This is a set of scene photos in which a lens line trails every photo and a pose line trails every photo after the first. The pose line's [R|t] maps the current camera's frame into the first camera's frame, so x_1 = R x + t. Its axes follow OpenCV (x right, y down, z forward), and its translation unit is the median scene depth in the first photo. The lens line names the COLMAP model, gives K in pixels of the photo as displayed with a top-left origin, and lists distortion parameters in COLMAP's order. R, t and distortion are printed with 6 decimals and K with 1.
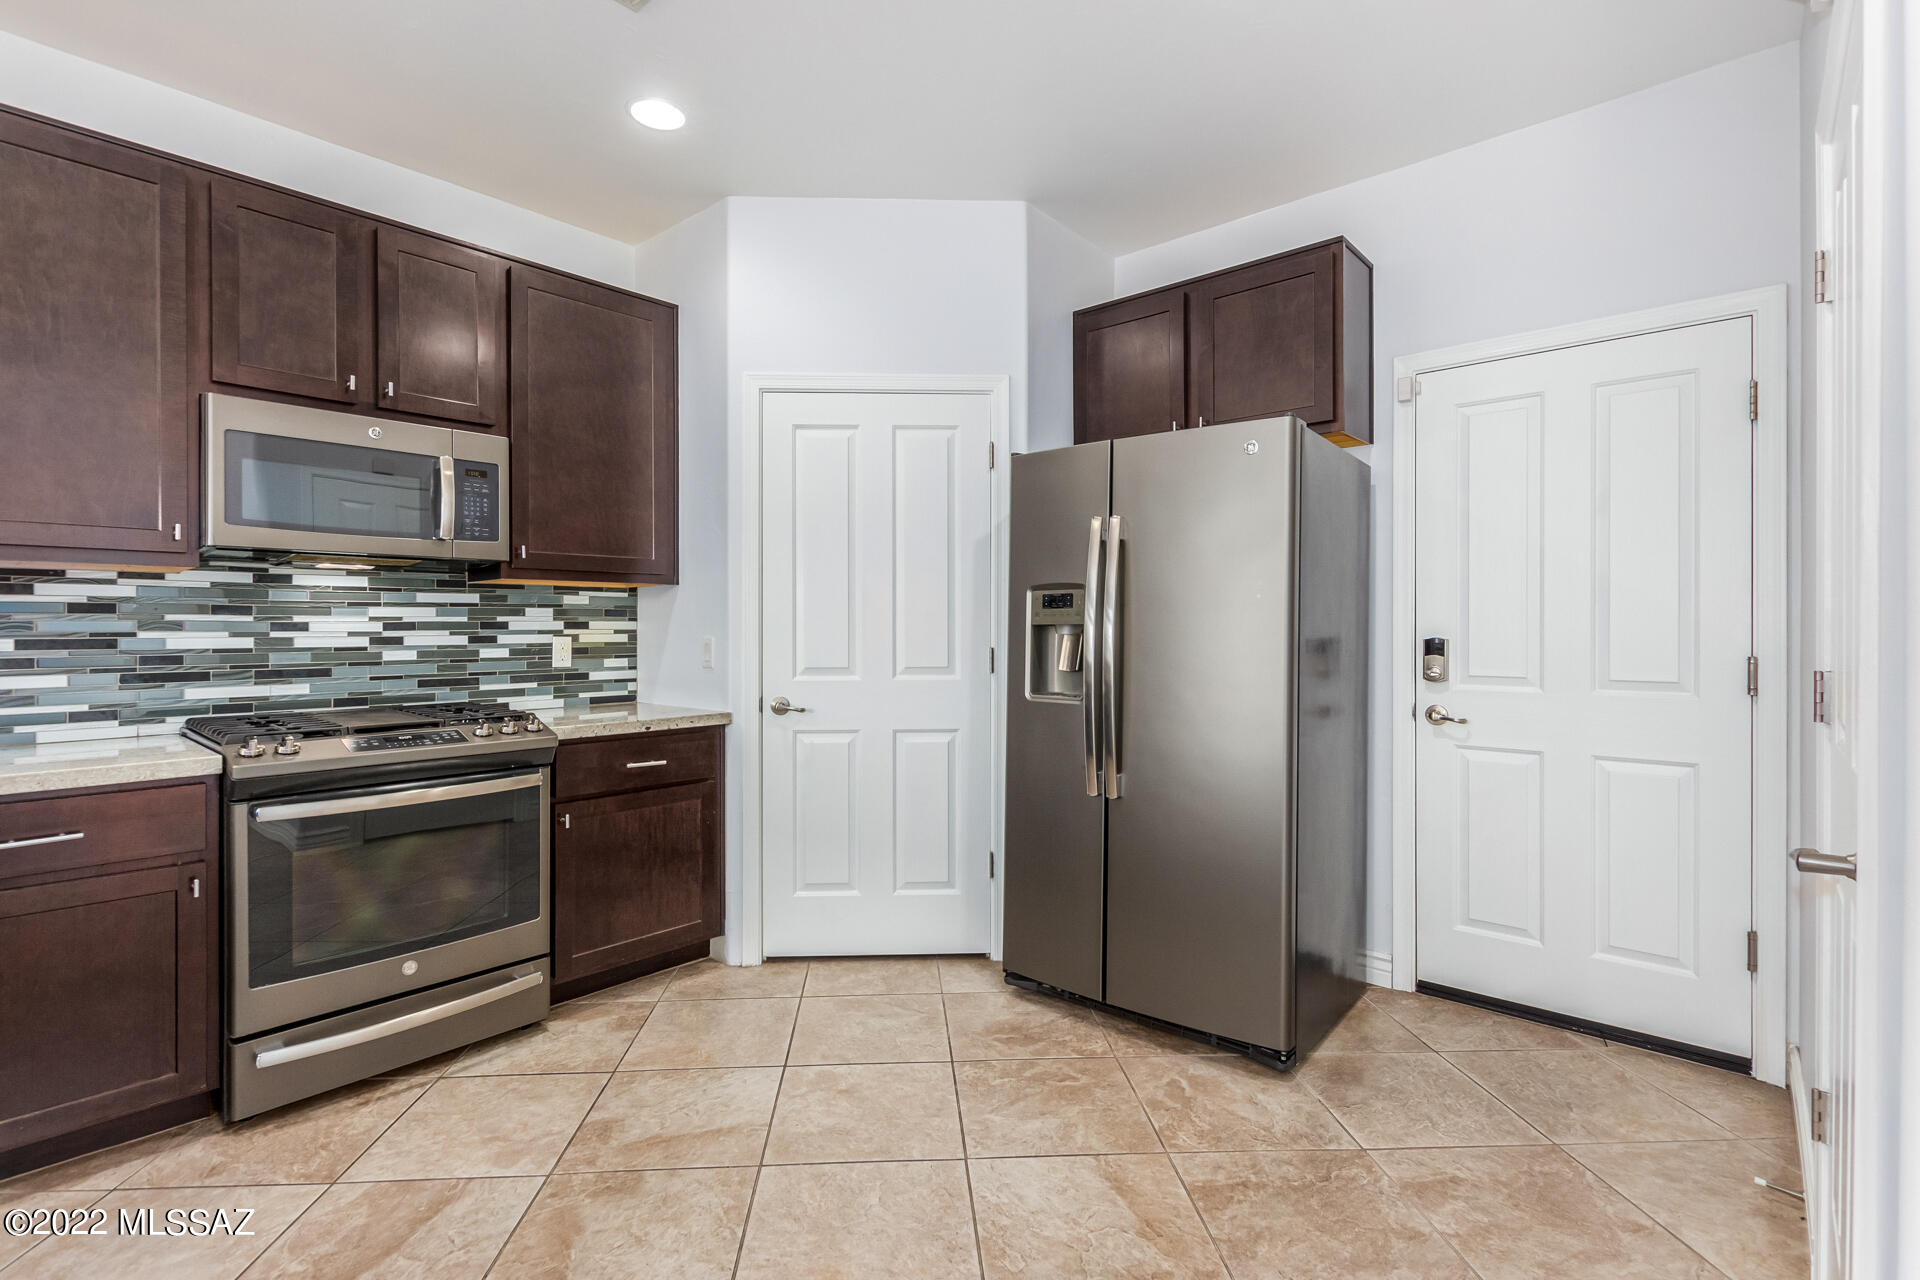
lens RADIAL K [[885.3, 0, 939.5], [0, 885.3, 629.7], [0, 0, 1]] dist [-0.000041, -0.000602]
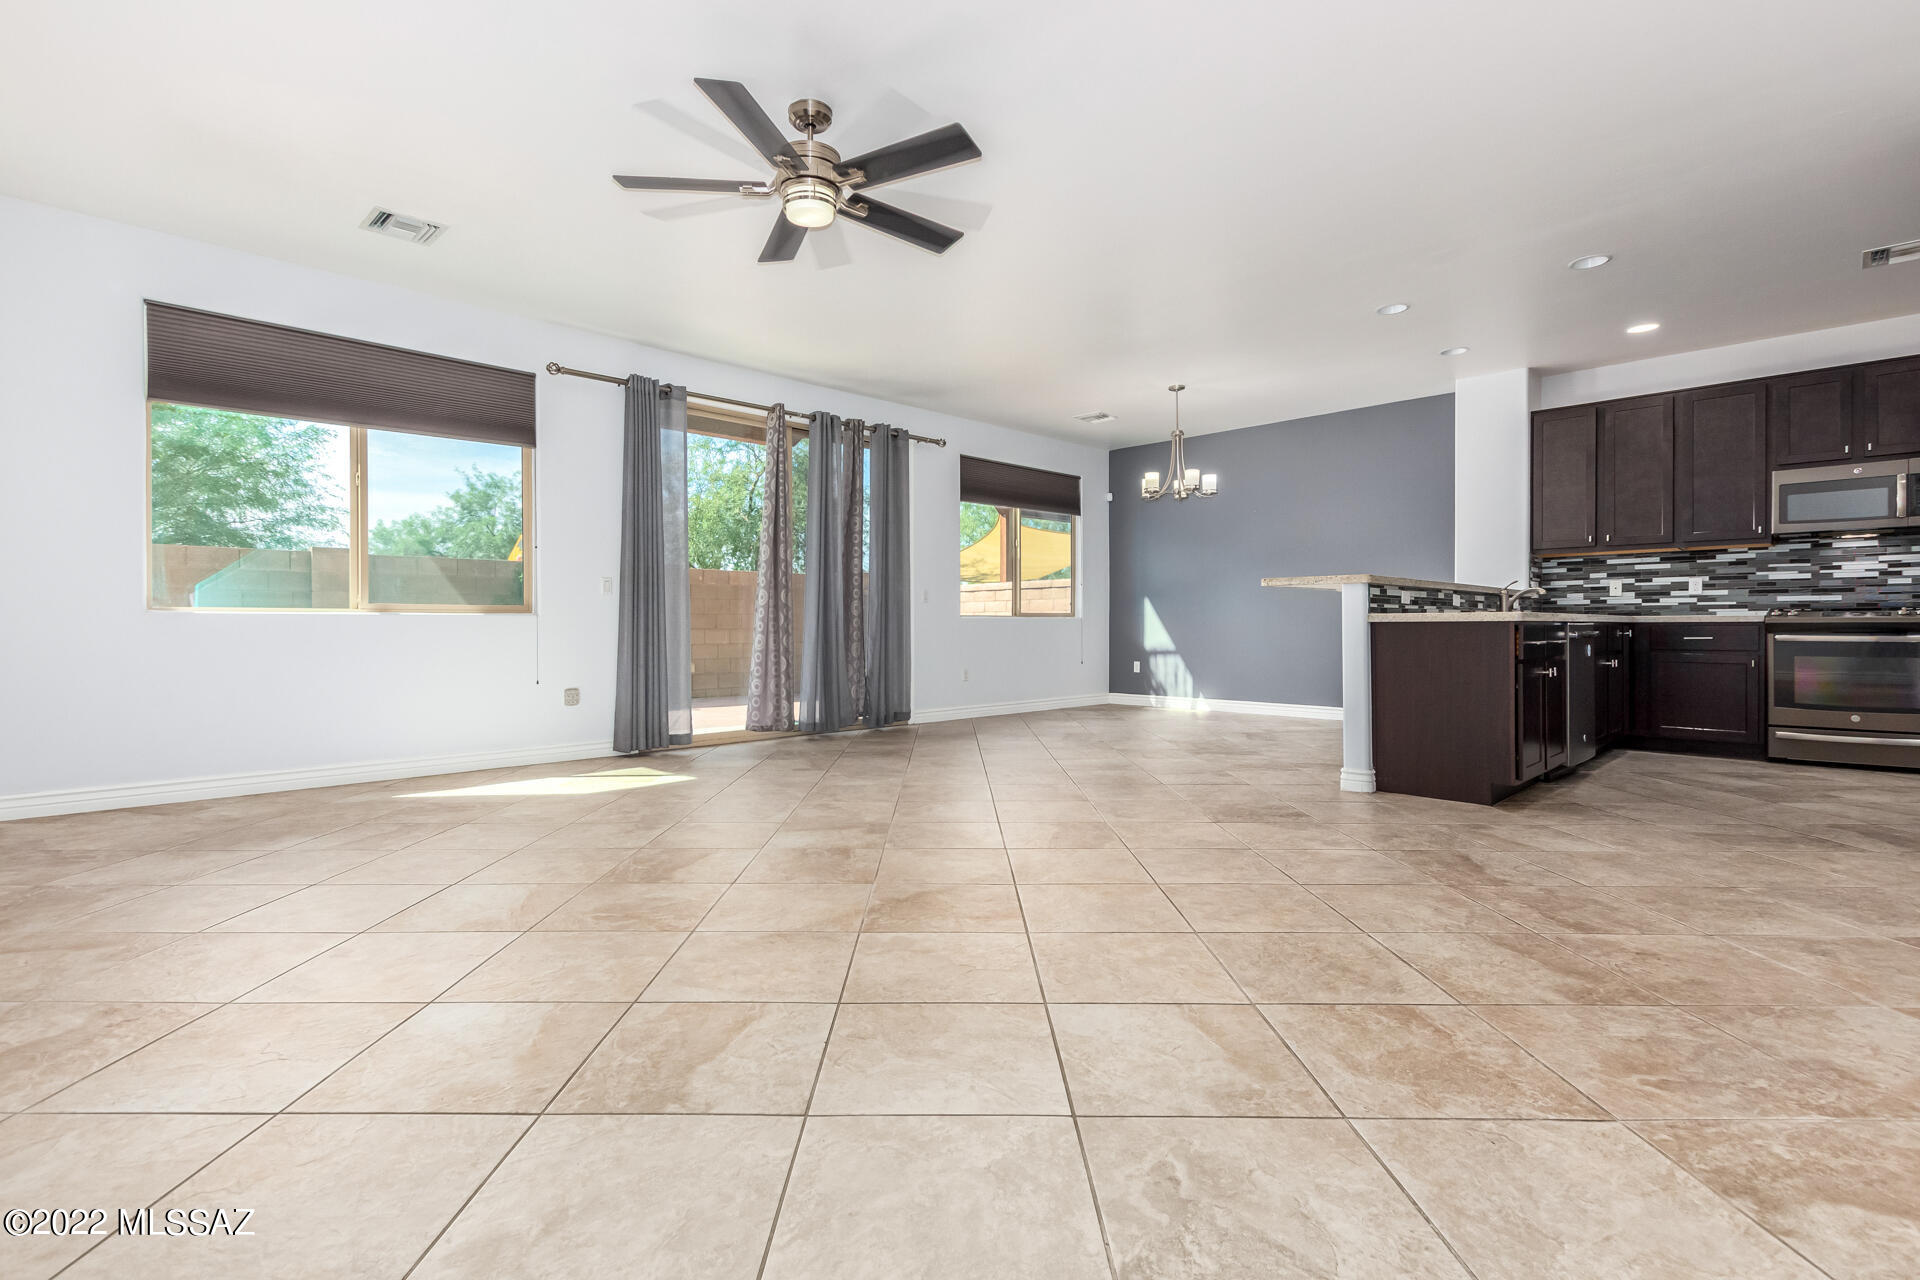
lens RADIAL K [[891.8, 0, 935.8], [0, 891.8, 625.8], [0, 0, 1]] dist [0.026189, -0.010425]
pose [[-0.069198, 0.002636, -0.997599, 1.503237], [-0.002579, 0.999993, 0.002821, 0.129978], [0.997600, 0.002768, -0.069191, -0.930590]]
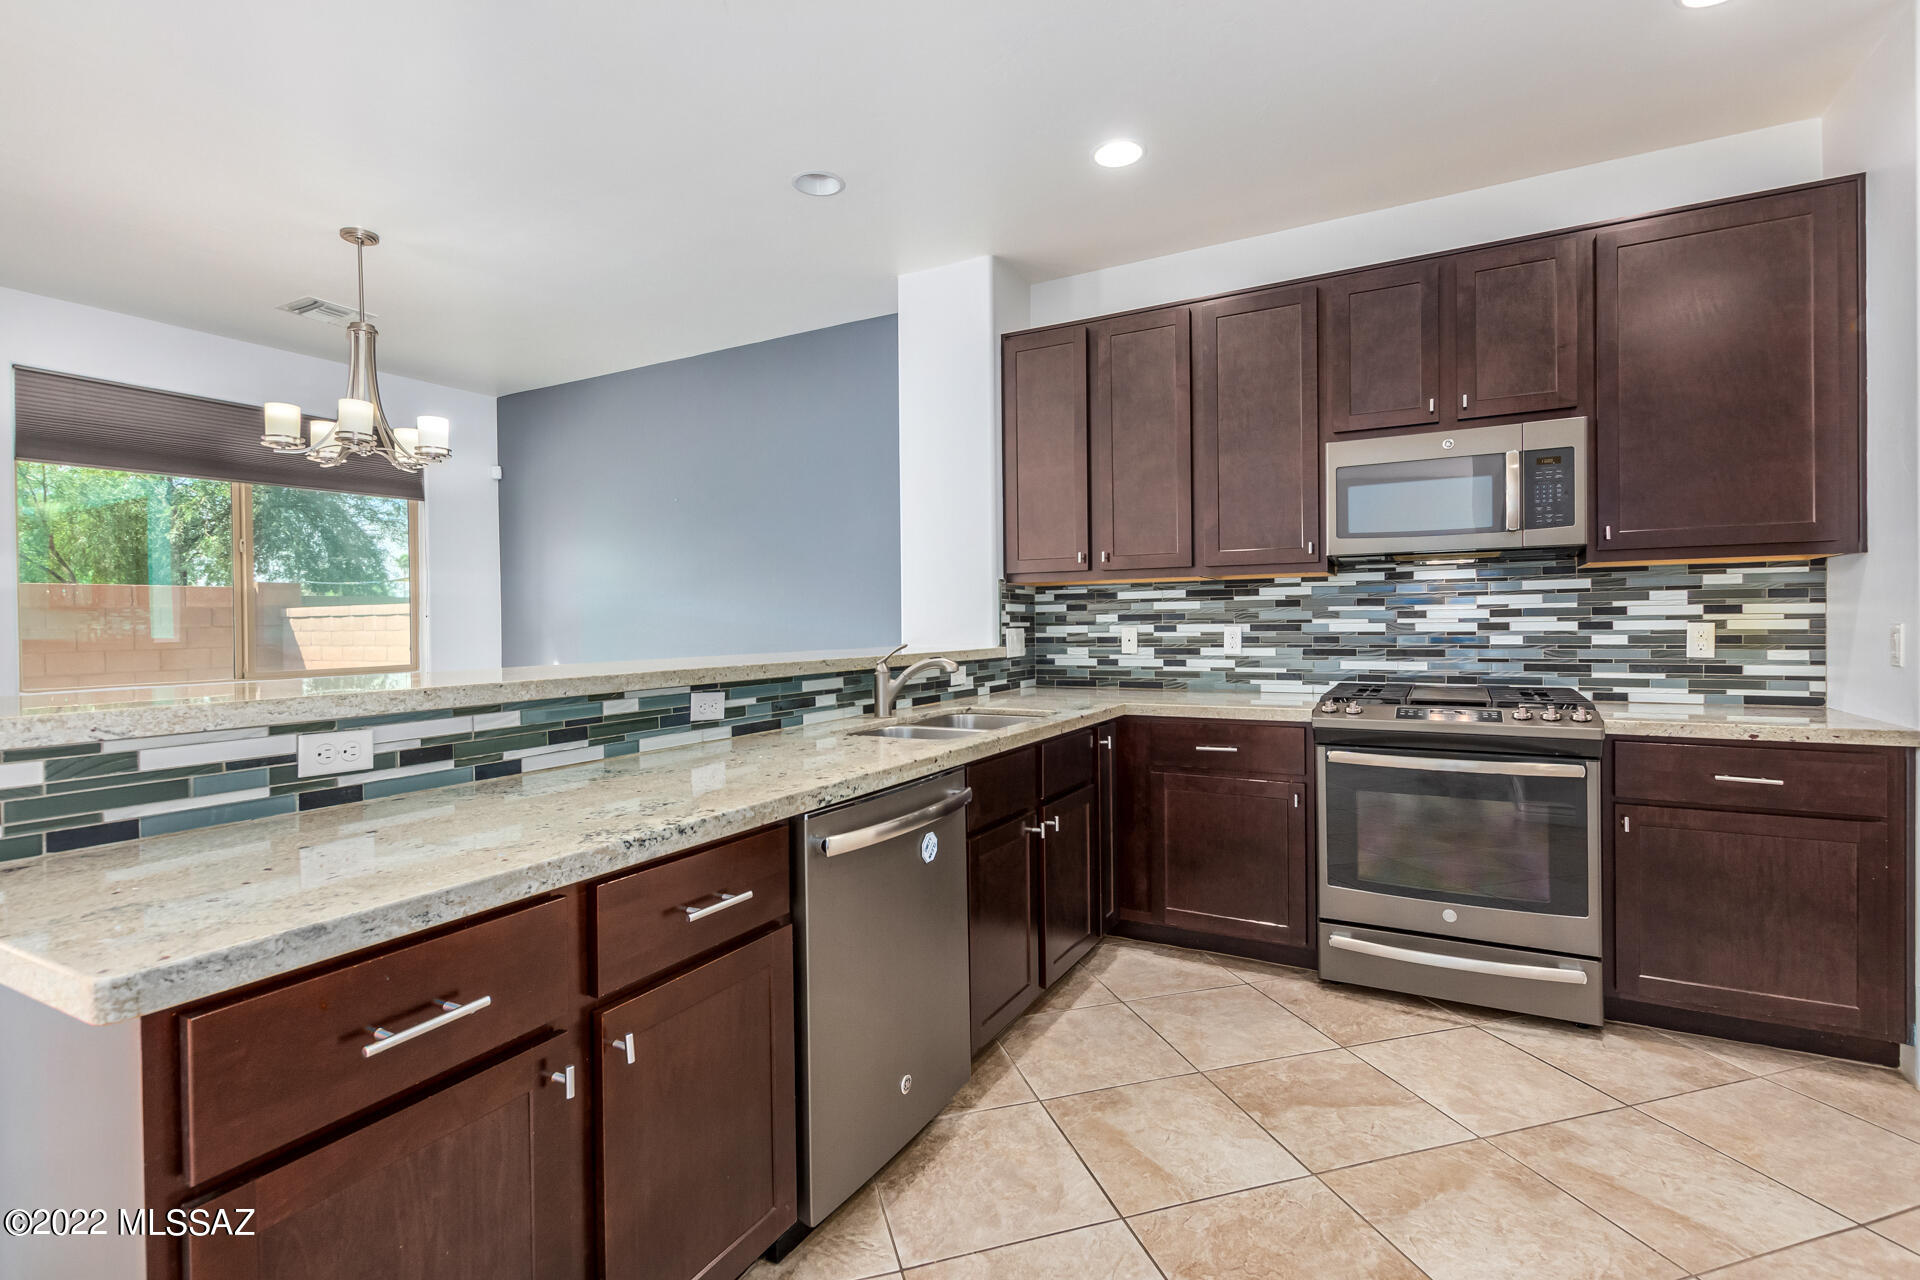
lens RADIAL K [[885.4, 0, 962.5], [0, 885.4, 625.5], [0, 0, 1]] dist [0.000887, -0.000308]
pose [[0.228151, 0.004964, -0.973613, 0.304144], [0.008963, 0.999934, 0.007198, -0.002328], [0.973585, -0.010369, 0.228091, 0.118082]]
